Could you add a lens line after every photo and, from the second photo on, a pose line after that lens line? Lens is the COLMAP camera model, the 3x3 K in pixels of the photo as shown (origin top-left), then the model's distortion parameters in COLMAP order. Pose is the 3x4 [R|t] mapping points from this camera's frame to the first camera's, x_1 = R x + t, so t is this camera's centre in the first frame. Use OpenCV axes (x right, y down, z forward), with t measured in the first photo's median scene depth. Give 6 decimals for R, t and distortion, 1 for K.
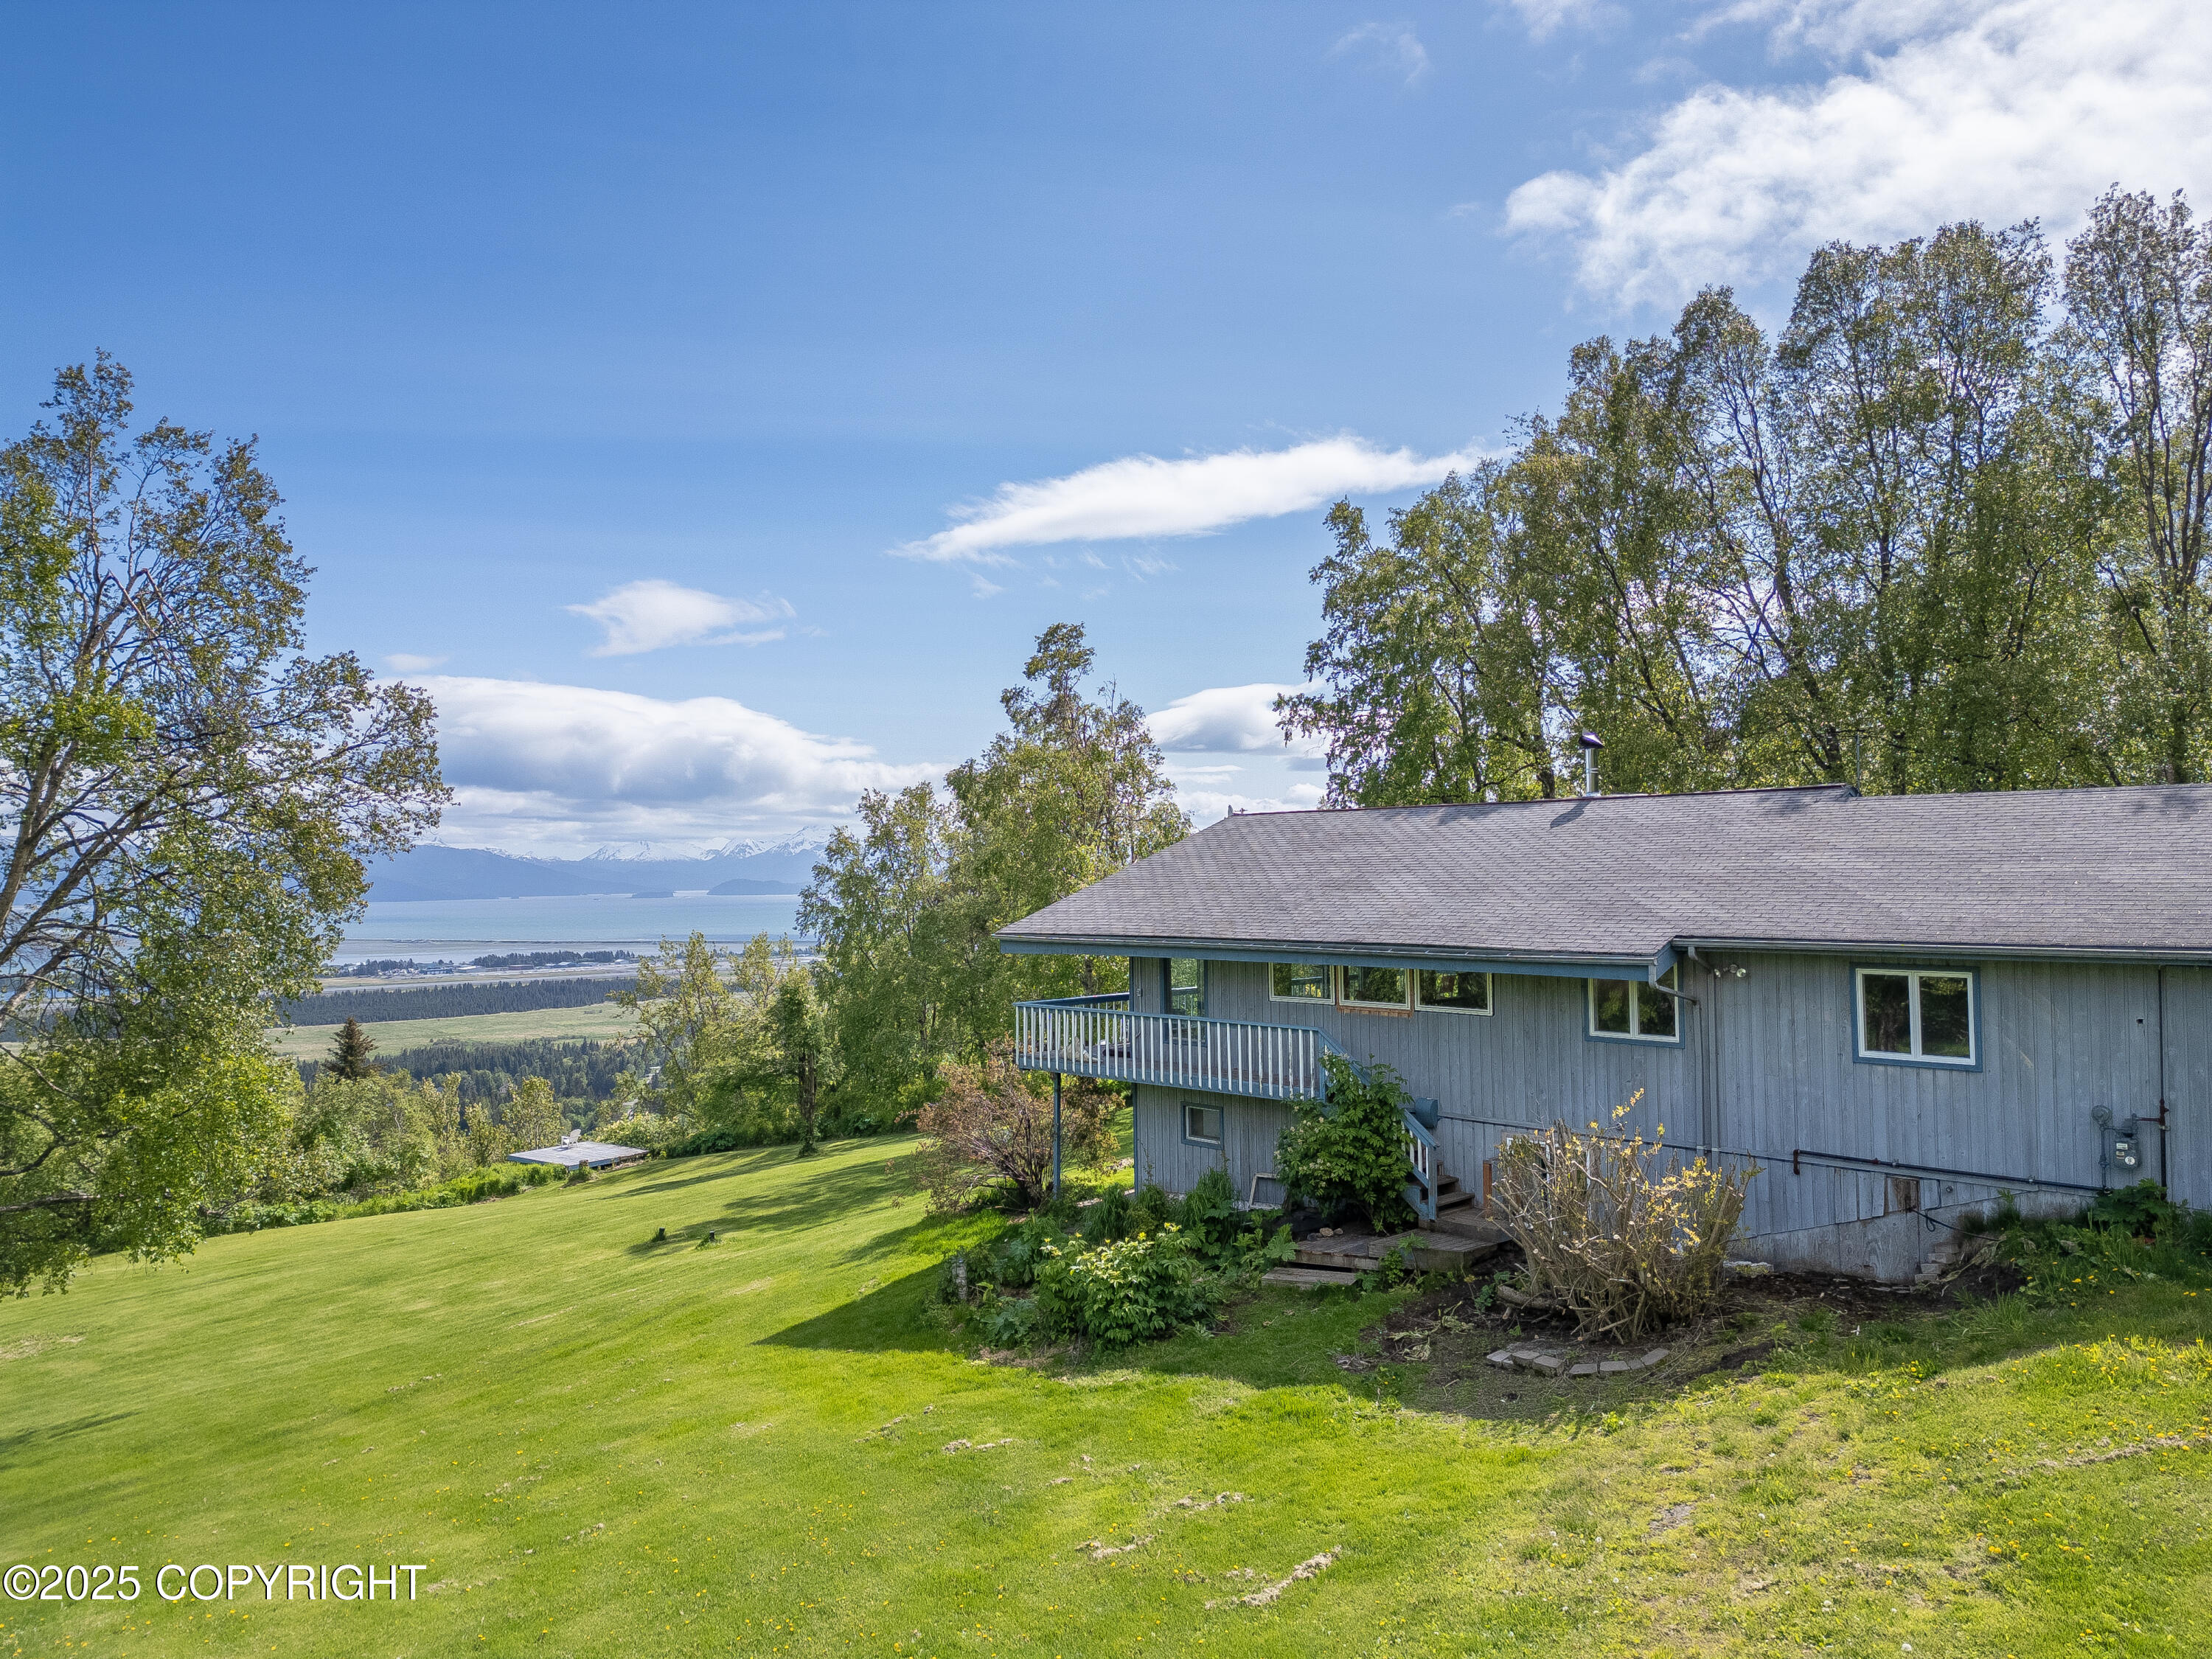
lens RADIAL K [[1551.3, 0, 1106.0], [0, 1551.3, 829.5], [0, 0, 1]] dist [0.093047, -0.092928]
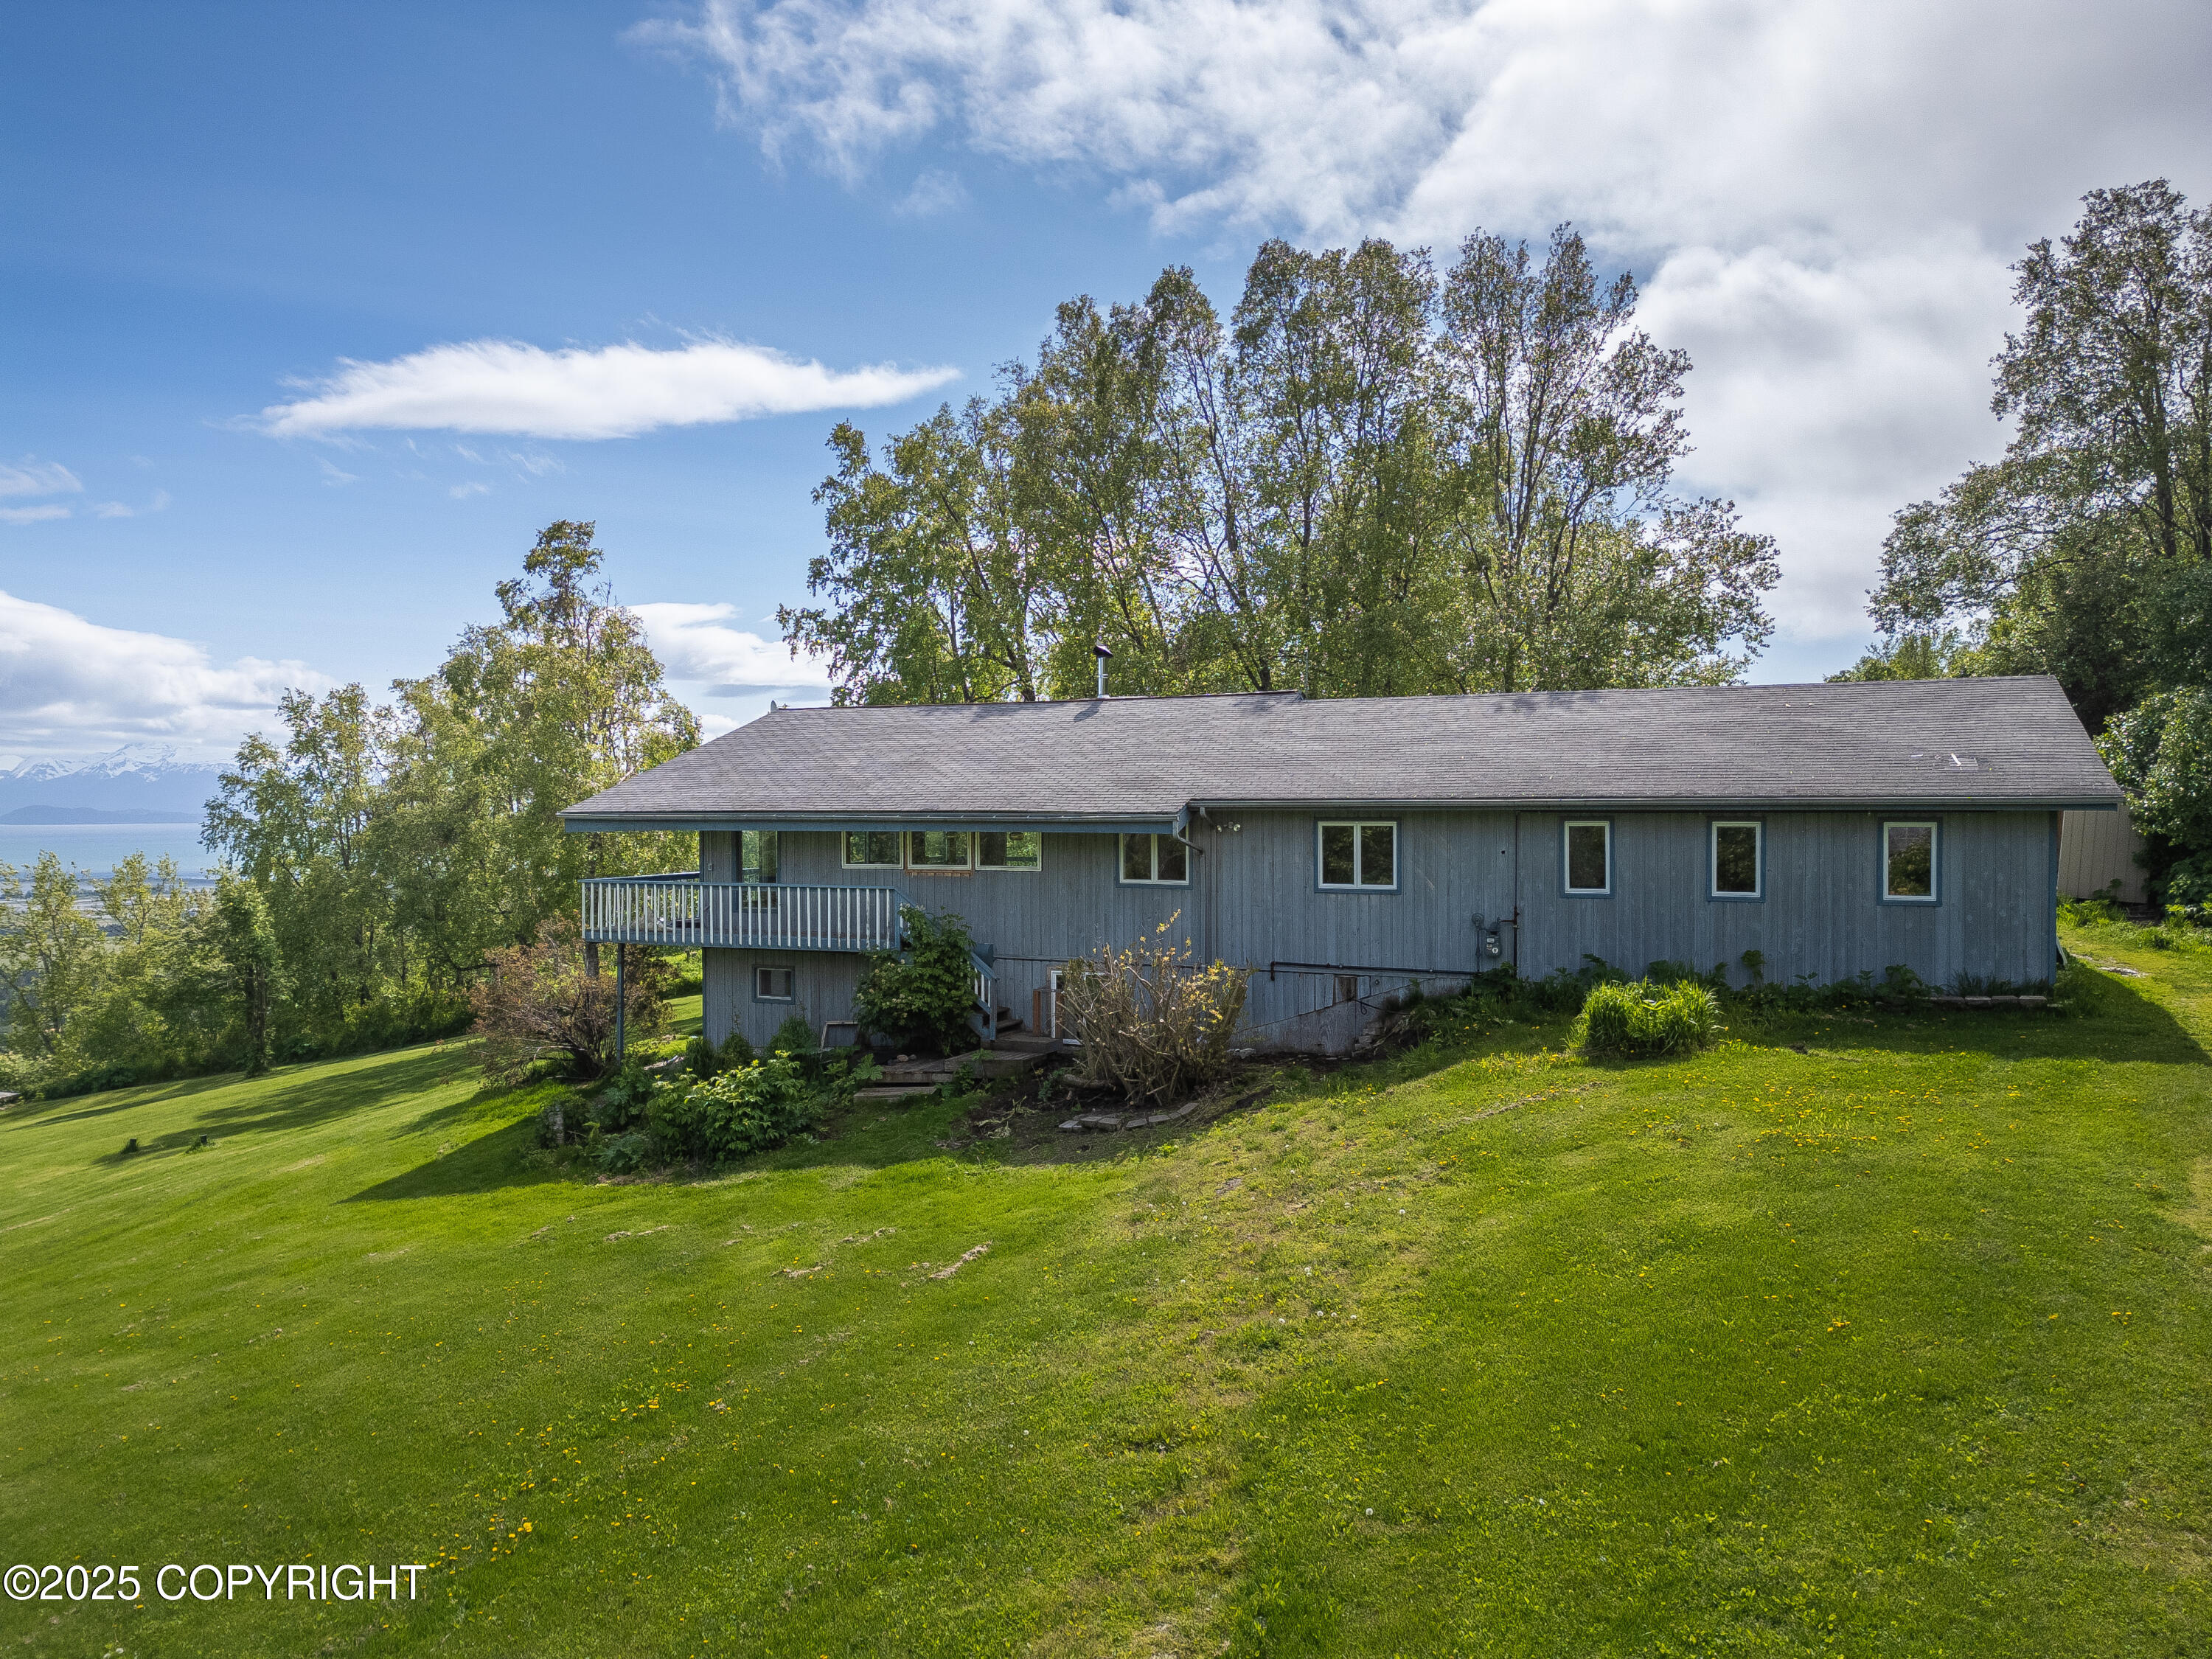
lens RADIAL K [[1520.9, 0, 1106.0], [0, 1520.9, 829.5], [0, 0, 1]] dist [0.126898, -0.107346]
pose [[0.937050, -0.001160, 0.349193, -0.115700], [-0.015465, 0.998875, 0.044818, 0.034162], [-0.348853, -0.047397, 0.935978, -0.112254]]
